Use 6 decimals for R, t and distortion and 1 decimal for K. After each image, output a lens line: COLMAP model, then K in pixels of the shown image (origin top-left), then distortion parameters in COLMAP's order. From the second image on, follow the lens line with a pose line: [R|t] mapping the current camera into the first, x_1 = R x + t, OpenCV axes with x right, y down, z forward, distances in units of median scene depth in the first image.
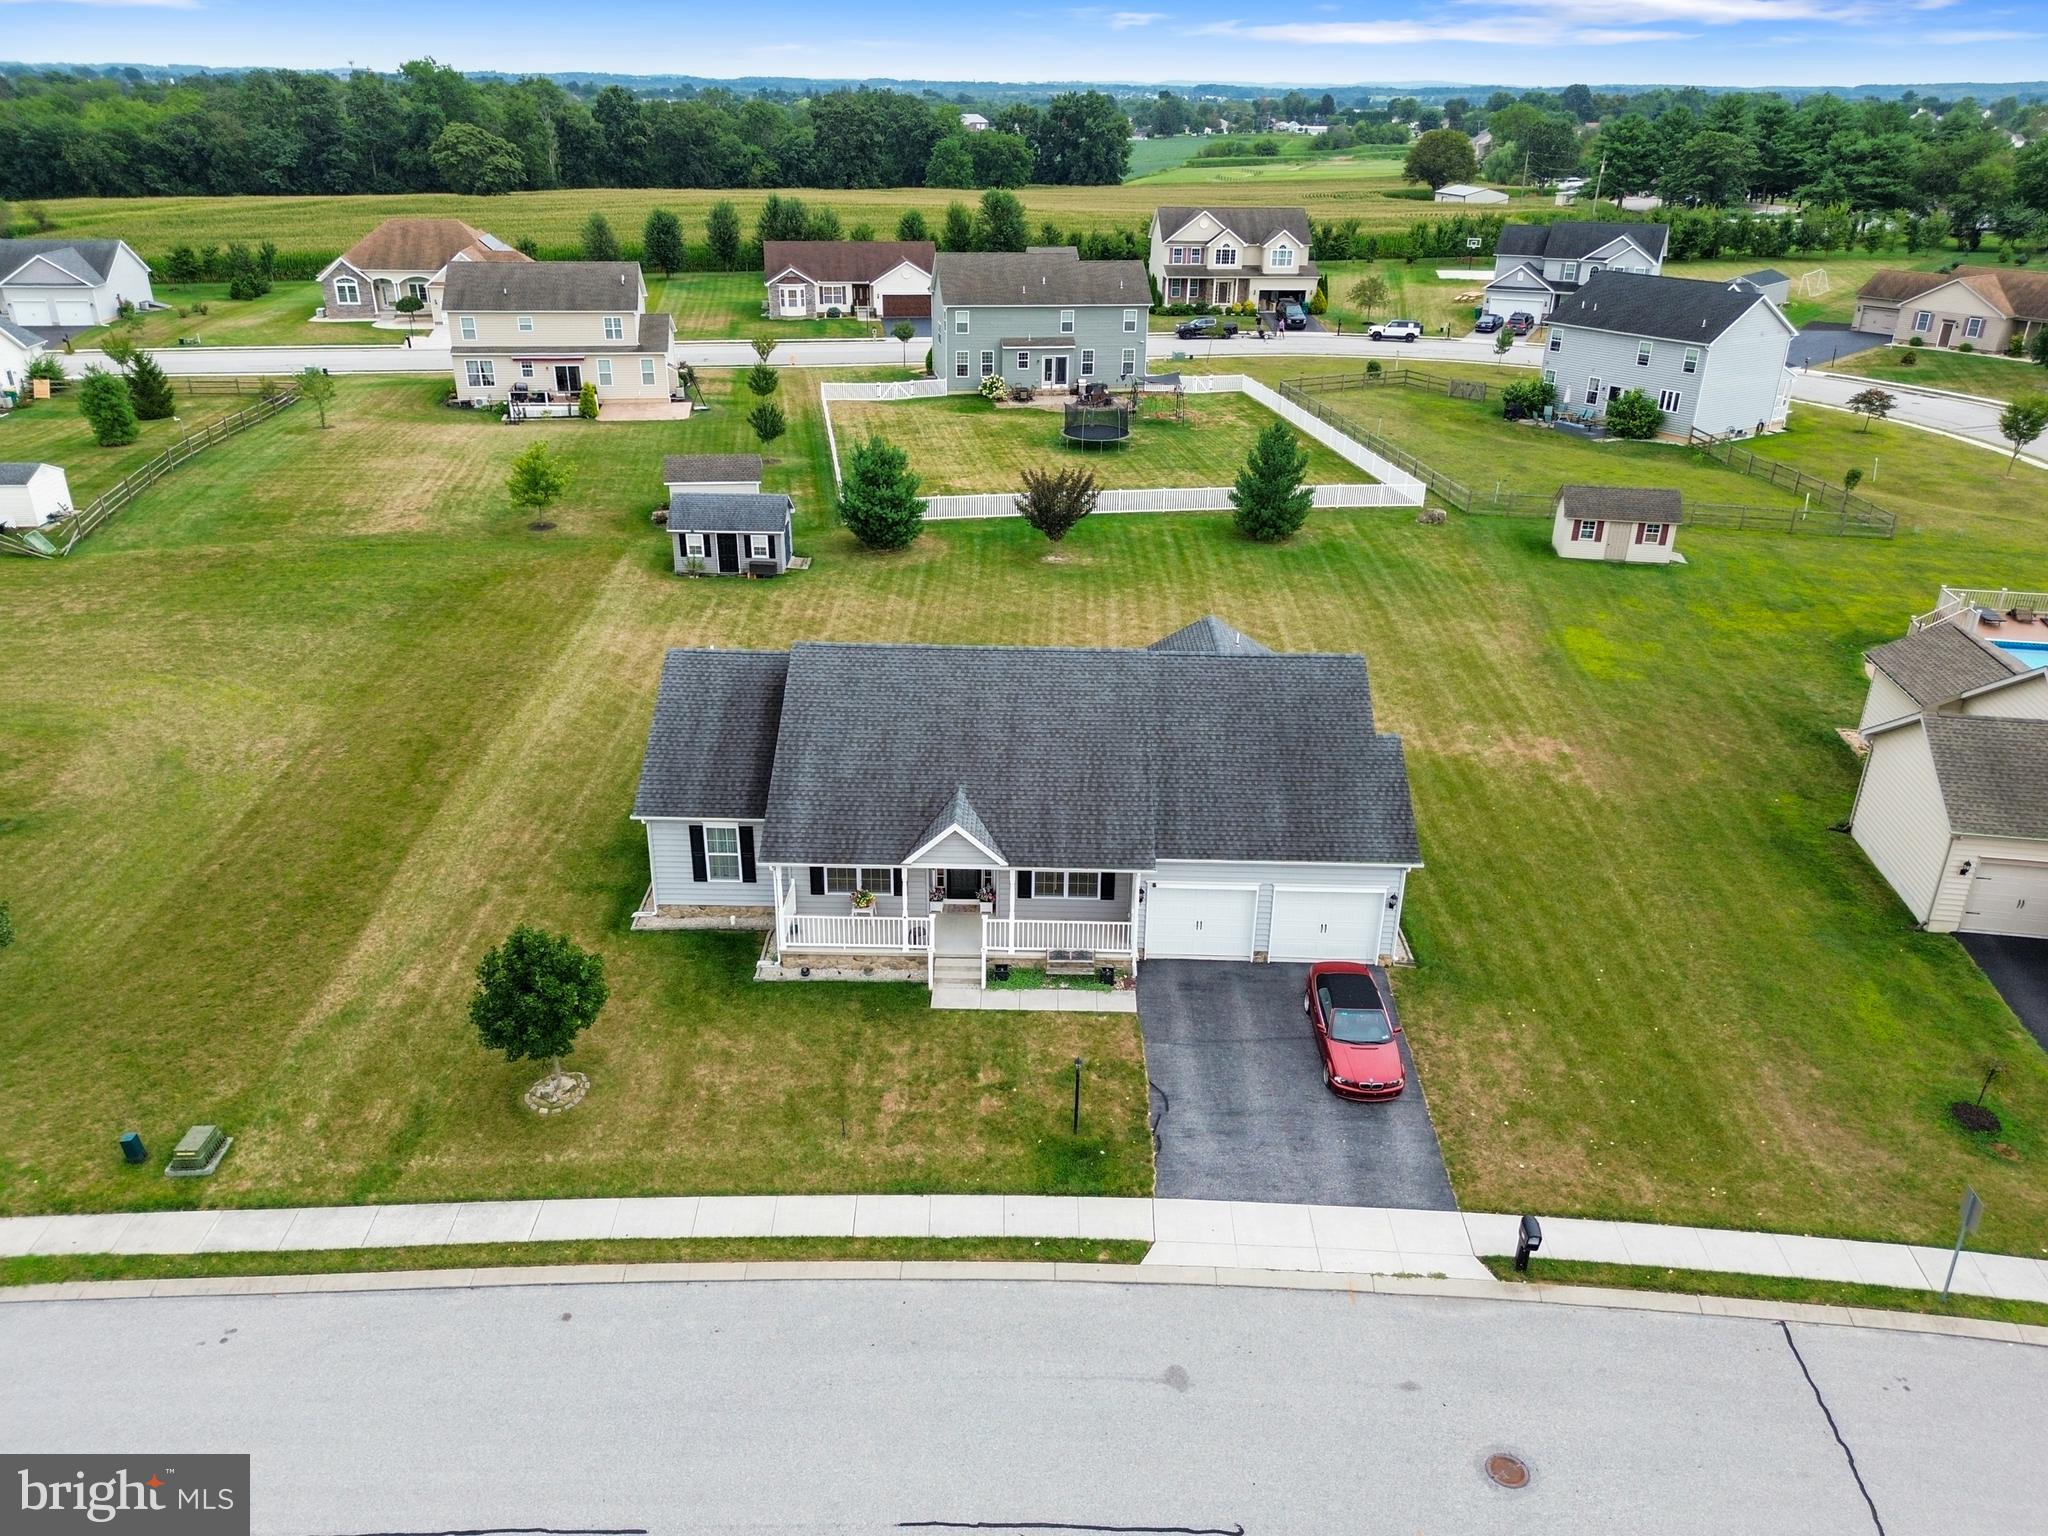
lens RADIAL K [[1446.1, 0, 1018.2], [0, 1446.1, 767.3], [0, 0, 1]] dist [0.081647, -0.082721]
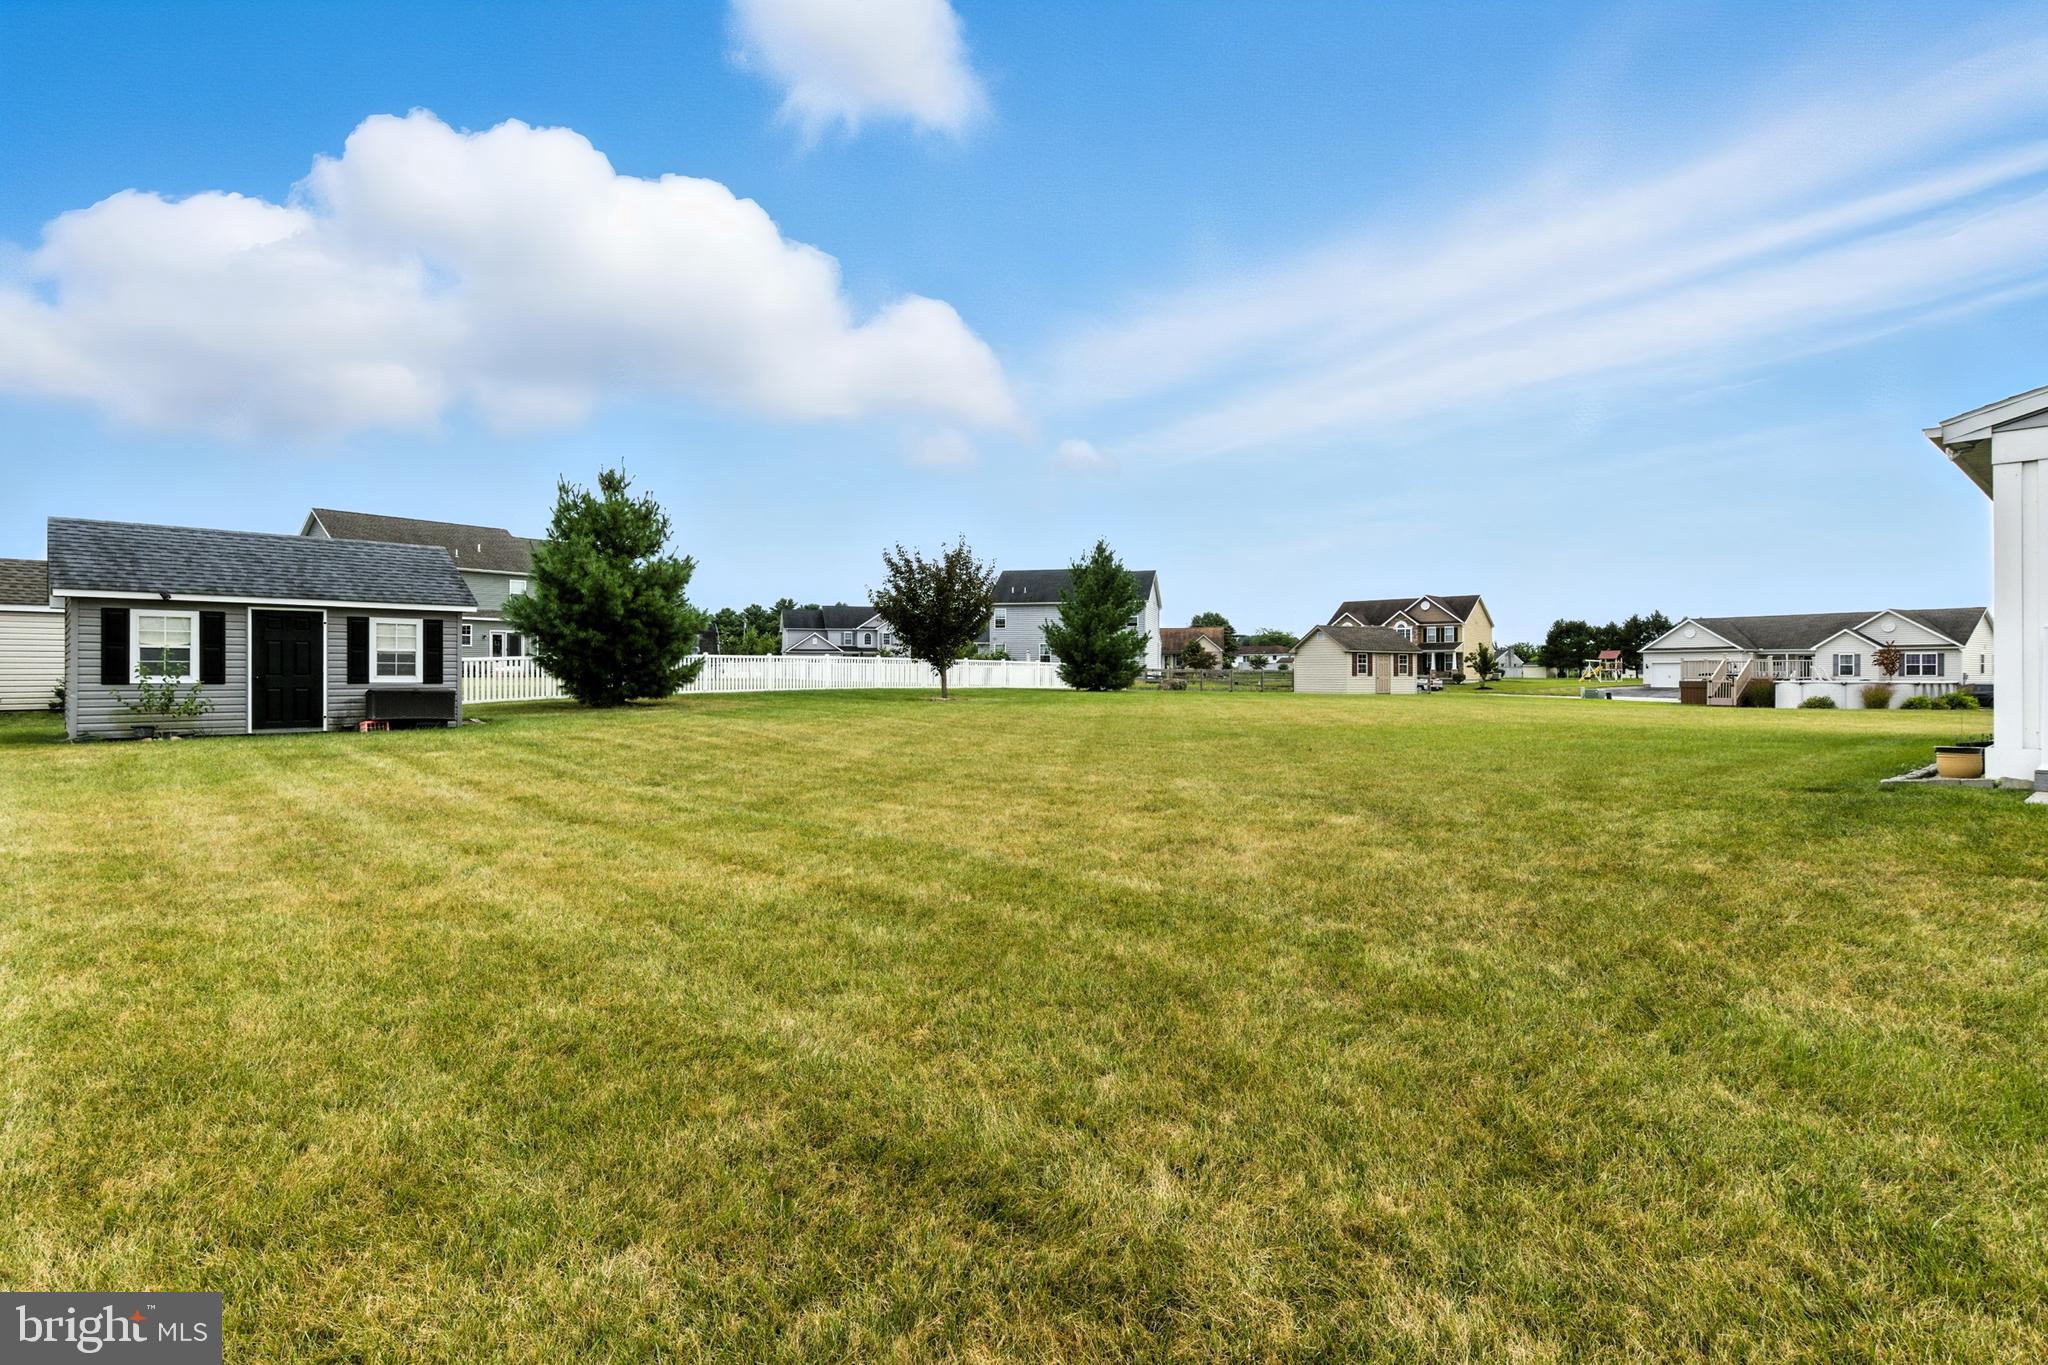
lens RADIAL K [[1030.6, 0, 1019.2], [0, 1030.6, 677.1], [0, 0, 1]] dist [0.008334, -0.000250]
pose [[0.736200, -0.016850, 0.676554, -0.224716], [0.288411, 0.912178, -0.291119, -0.025063], [-0.612232, 0.409447, 0.676406, 0.692971]]
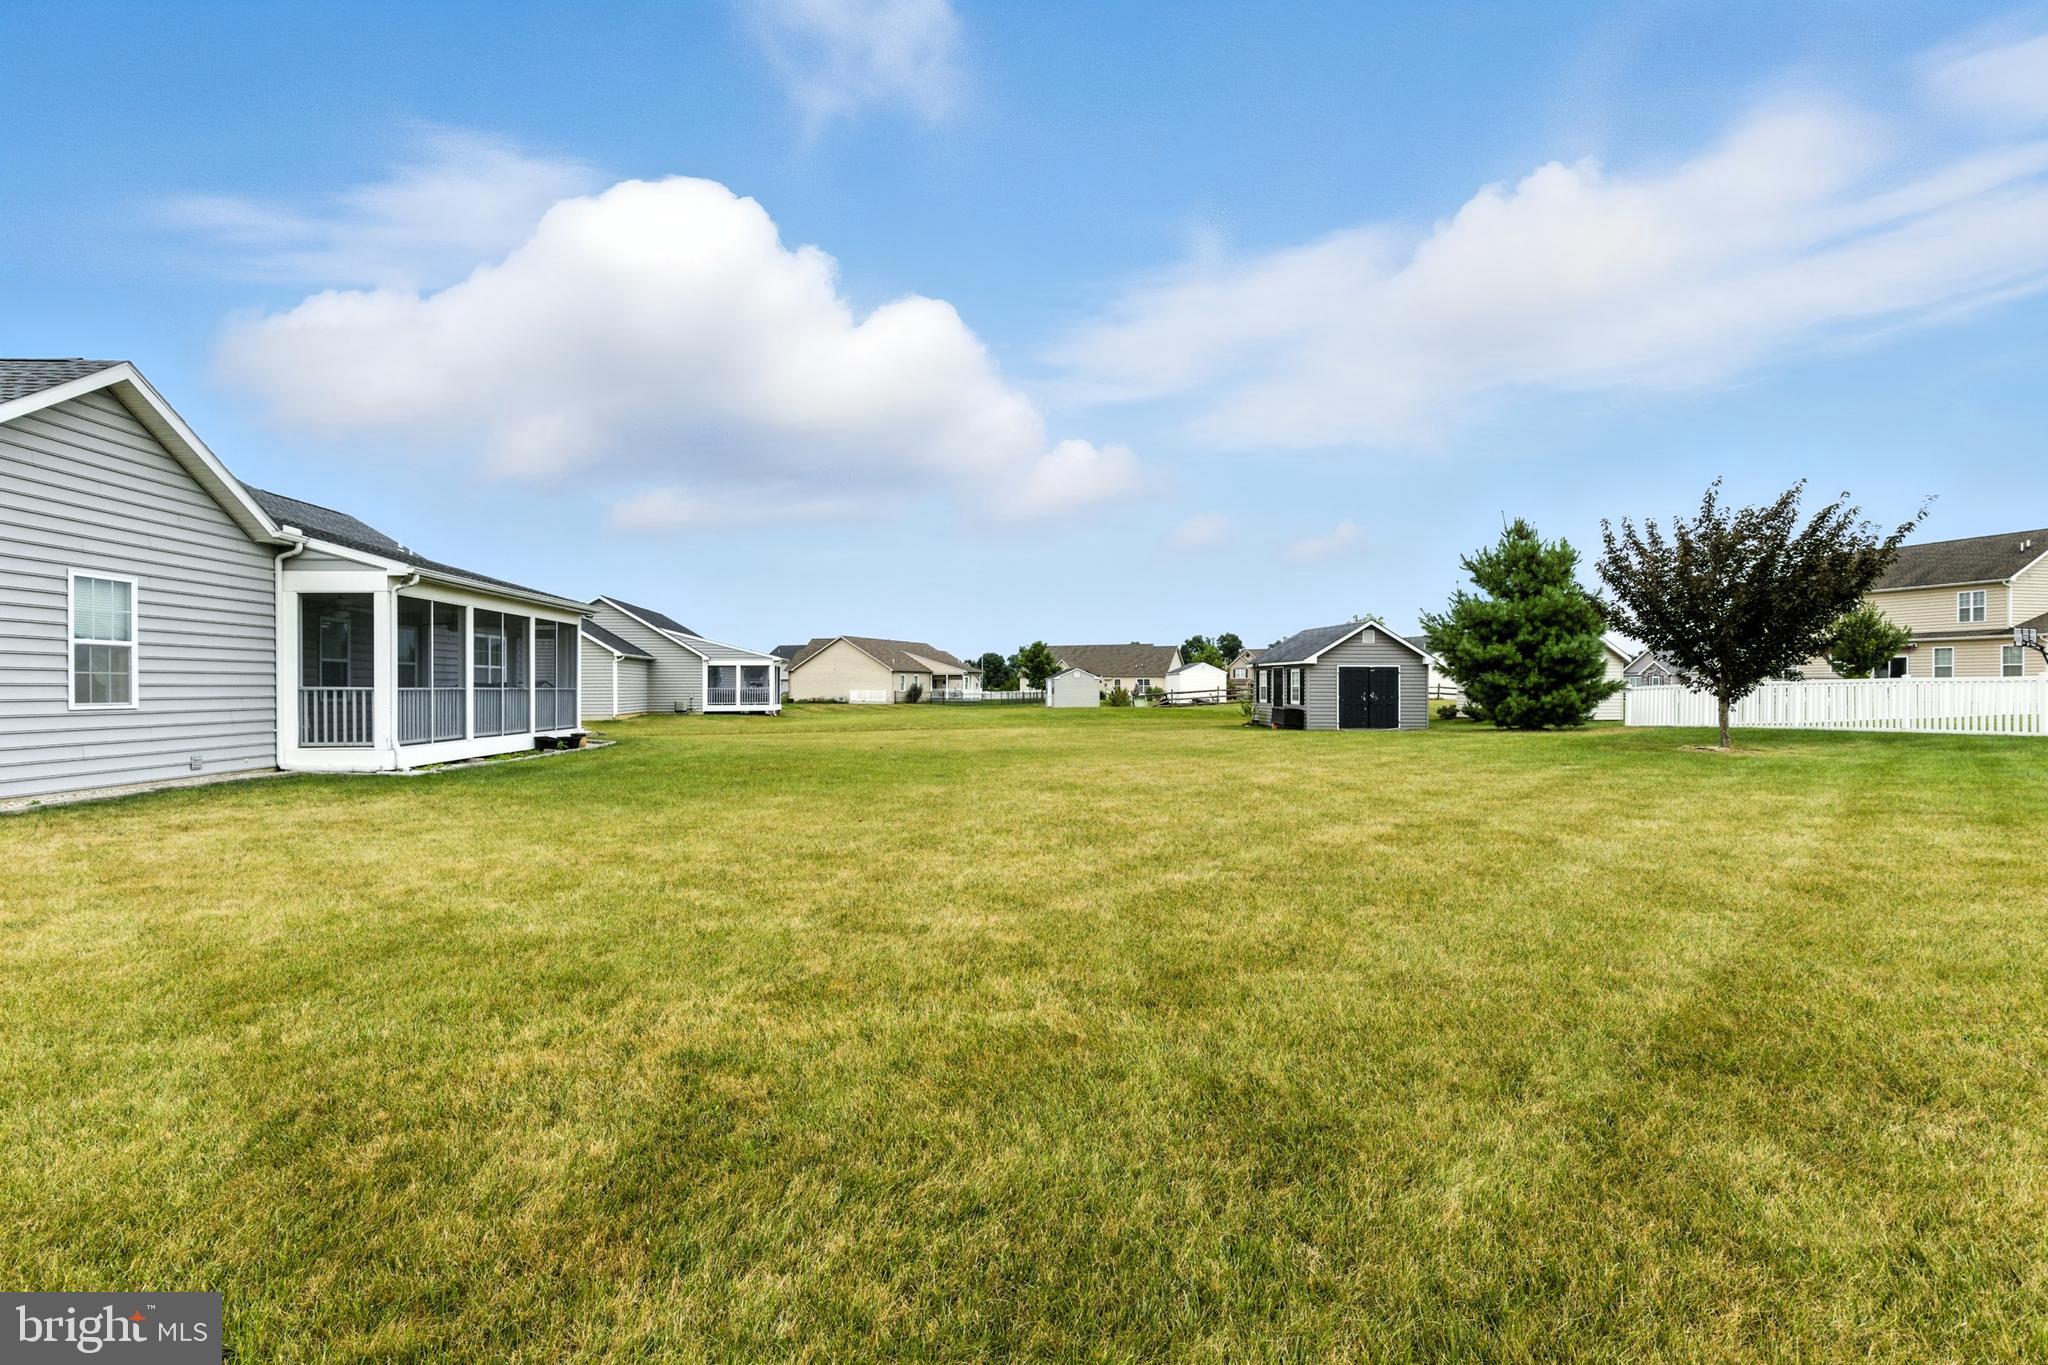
lens RADIAL K [[1030.6, 0, 1019.2], [0, 1030.6, 677.1], [0, 0, 1]] dist [0.008334, -0.000250]
pose [[0.099583, -0.021058, -0.994806, 0.270066], [-0.409466, 0.910333, -0.060259, -0.070771], [0.906874, 0.413340, 0.082031, 0.801861]]
